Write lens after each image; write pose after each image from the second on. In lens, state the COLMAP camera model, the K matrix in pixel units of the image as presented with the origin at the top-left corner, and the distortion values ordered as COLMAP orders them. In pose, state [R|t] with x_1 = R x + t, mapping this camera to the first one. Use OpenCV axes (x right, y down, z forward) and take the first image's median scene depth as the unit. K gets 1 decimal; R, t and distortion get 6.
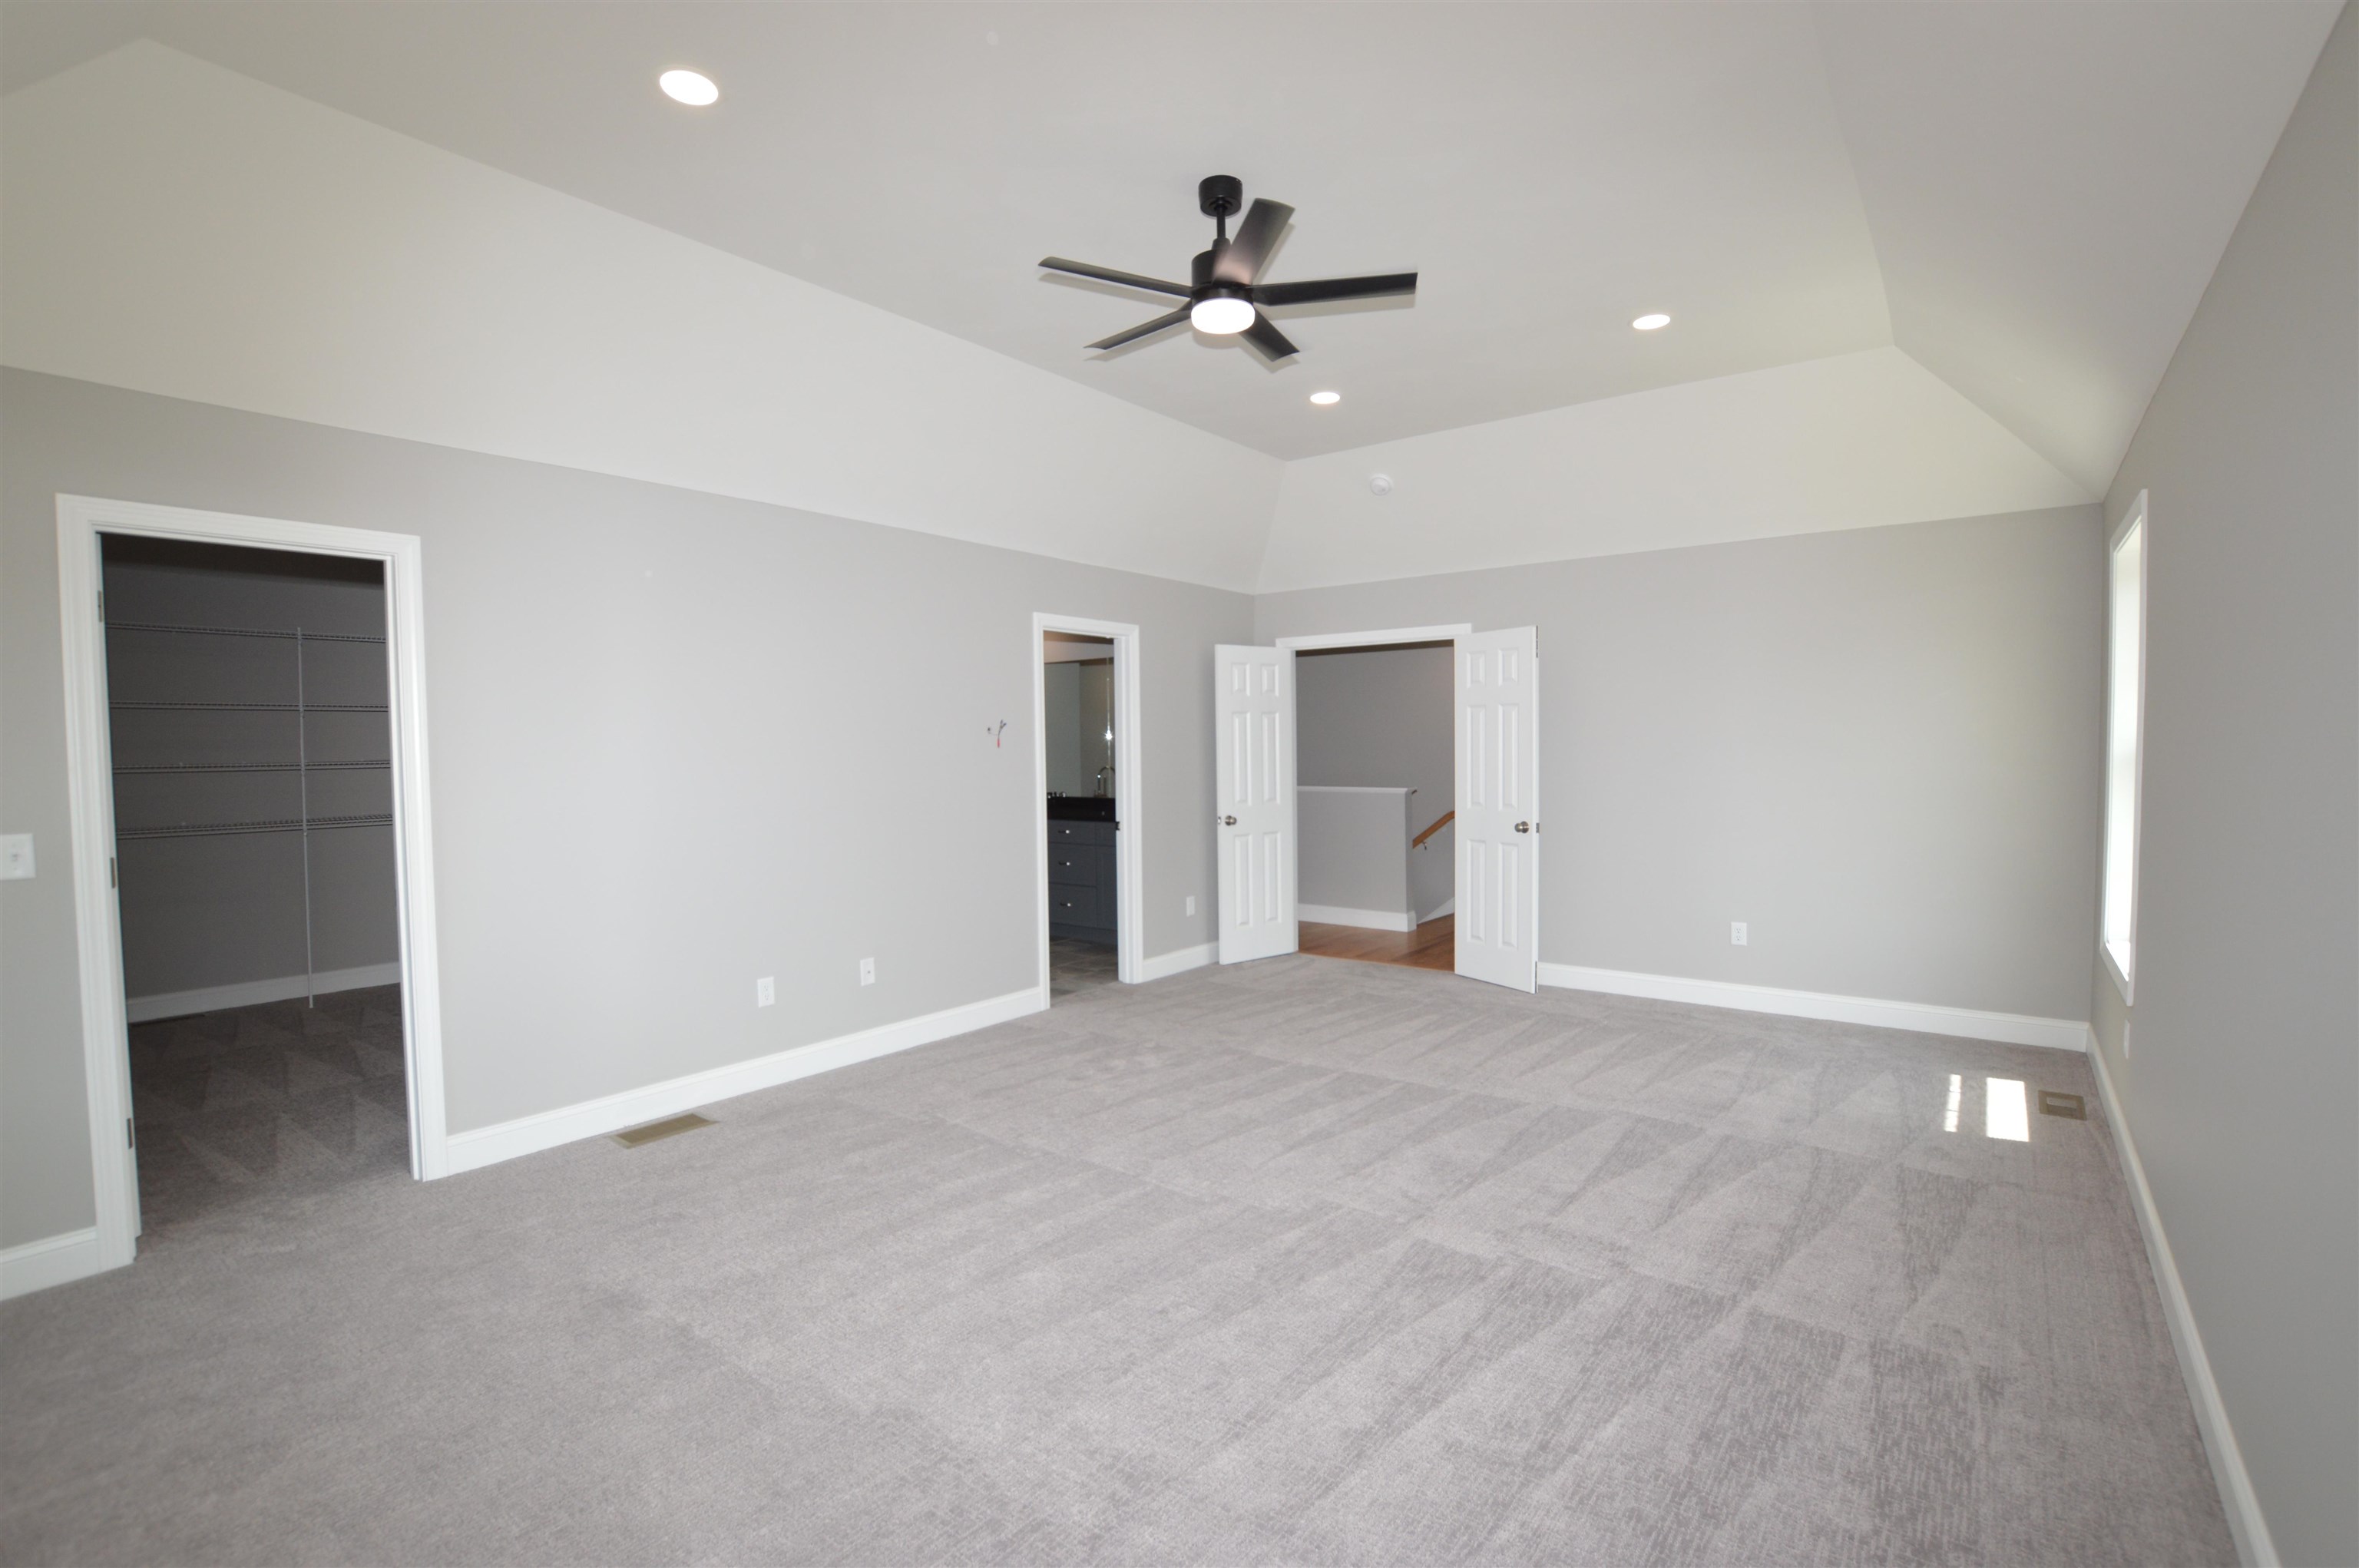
lens RADIAL K [[1056.3, 0, 1179.4], [0, 1056.3, 789.4], [0, 0, 1]] dist [-0.034889, 0.006020]
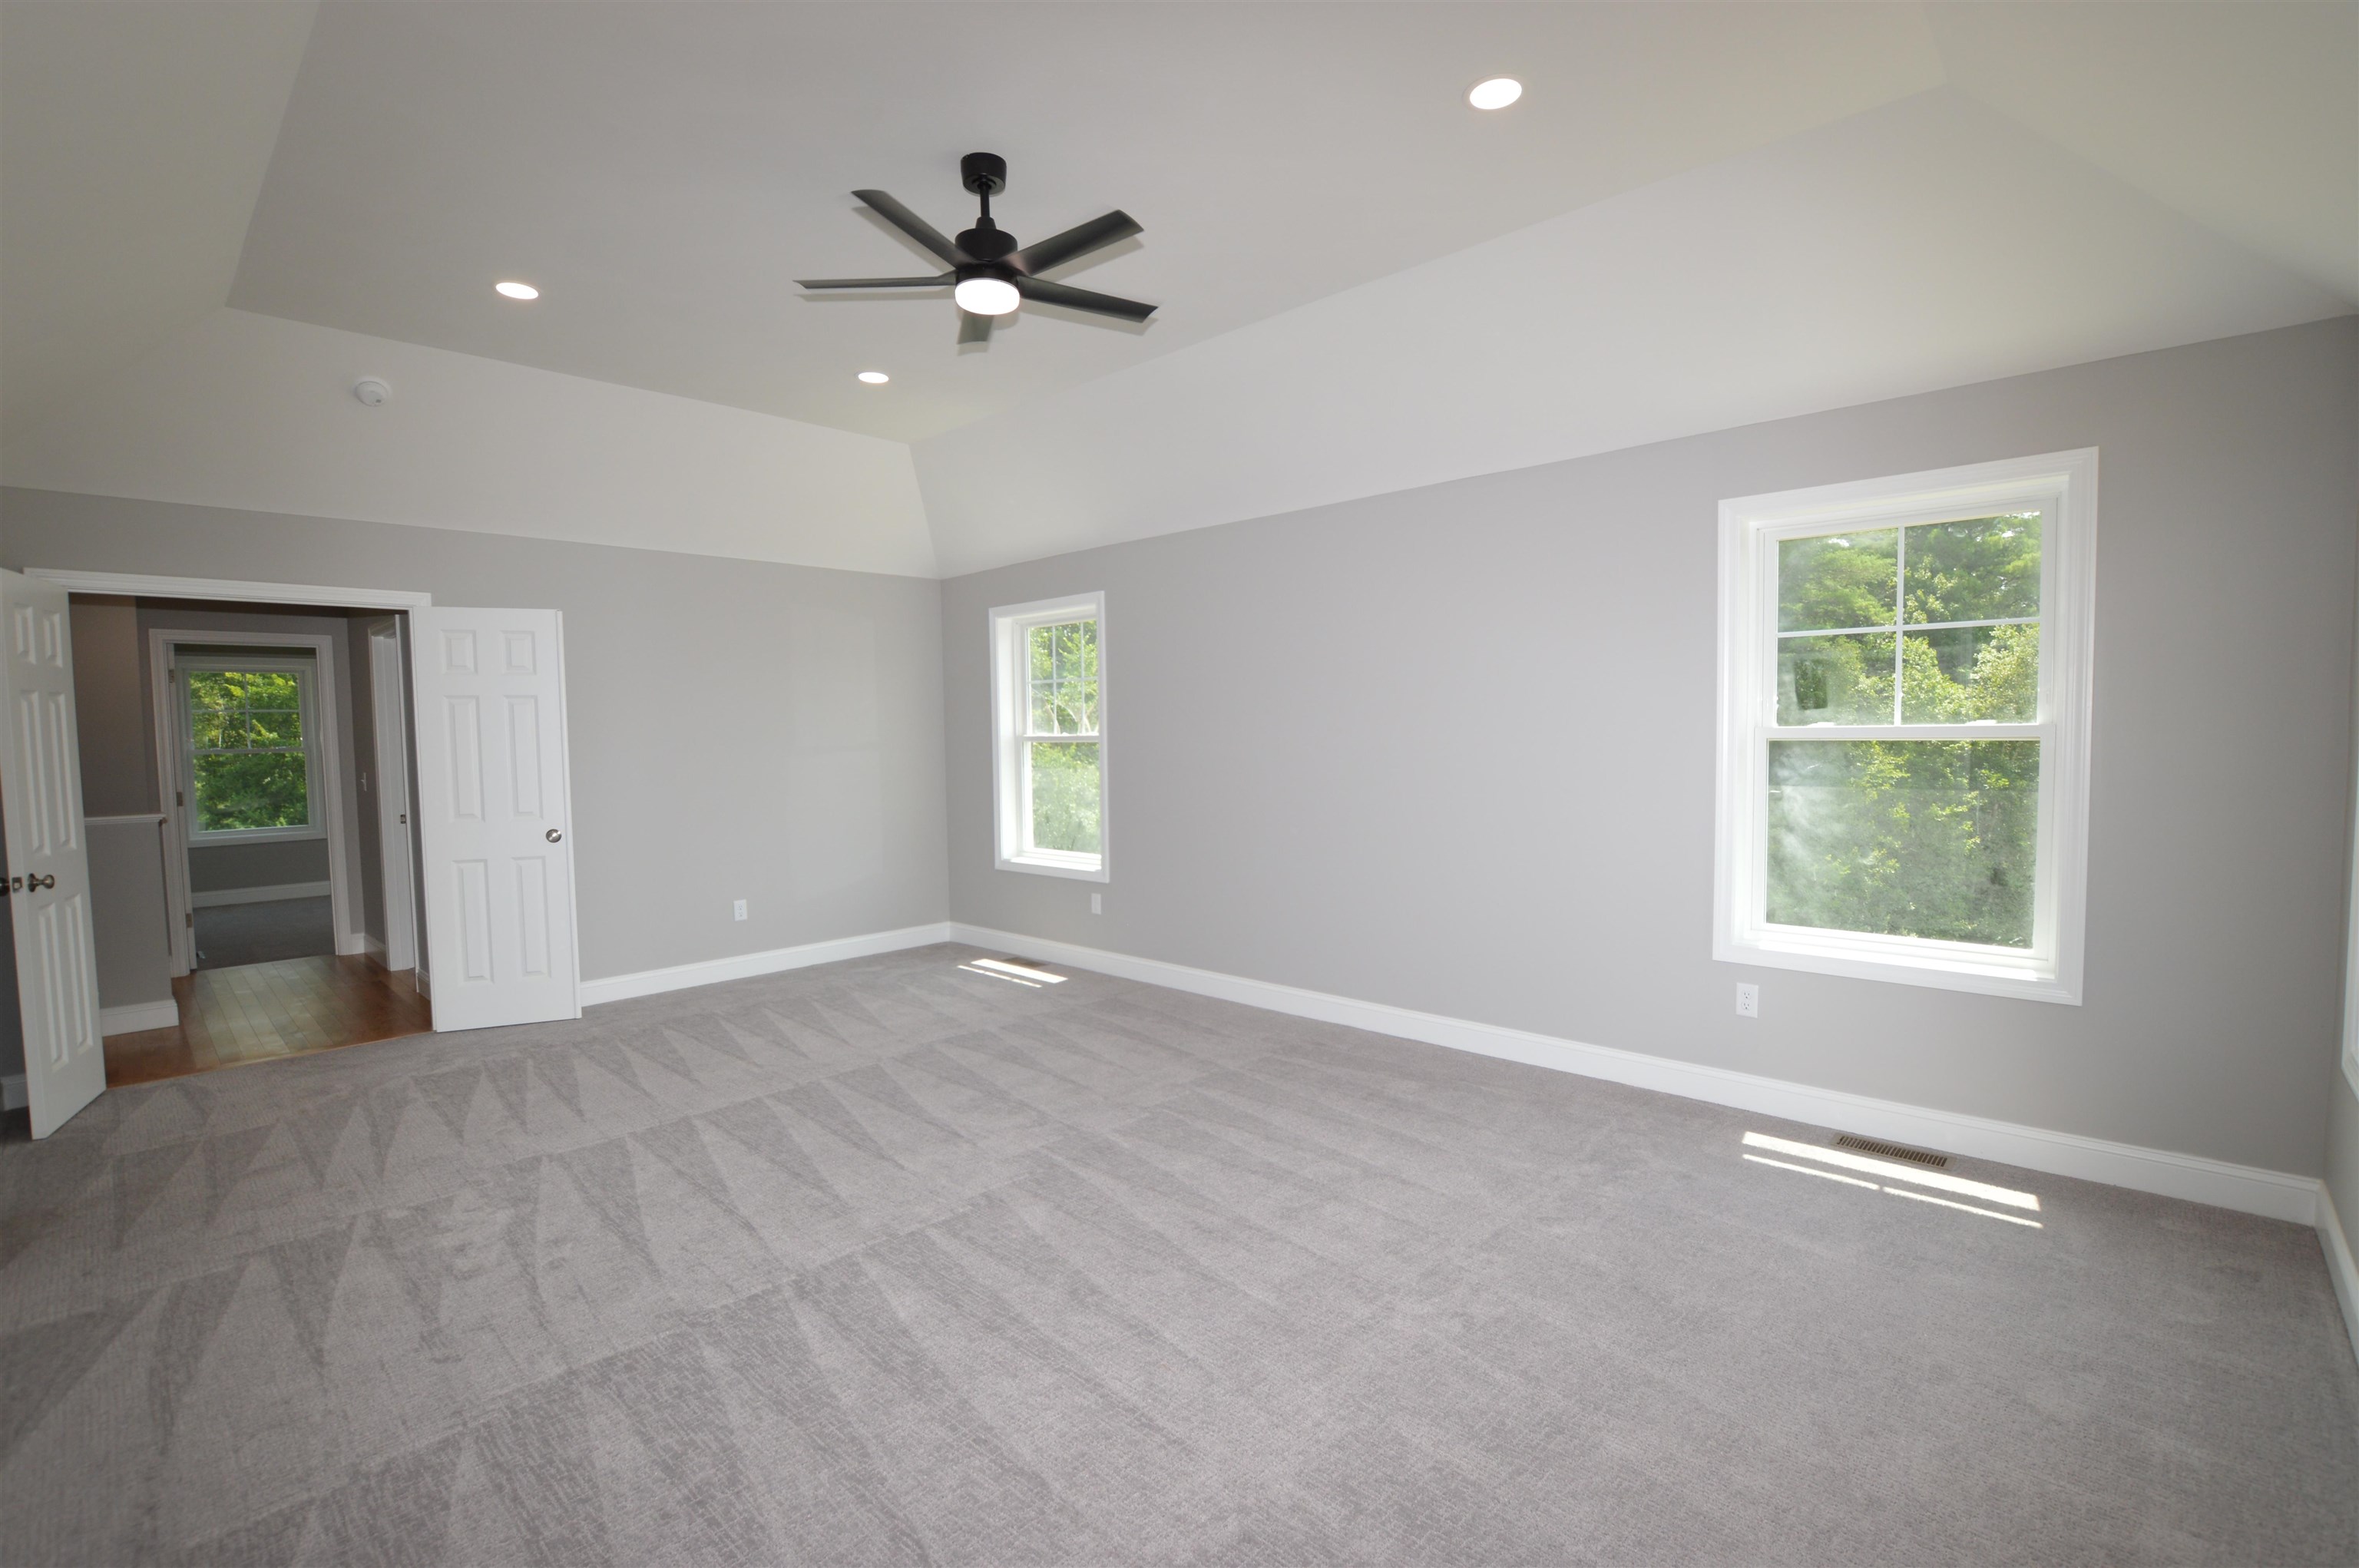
lens RADIAL K [[1056.3, 0, 1179.4], [0, 1056.3, 789.4], [0, 0, 1]] dist [-0.034889, 0.006020]
pose [[0.101646, -0.045897, 0.993761, -0.642549], [0.052465, 0.997792, 0.040716, -0.015232], [-0.993436, 0.047999, 0.103829, 0.496962]]
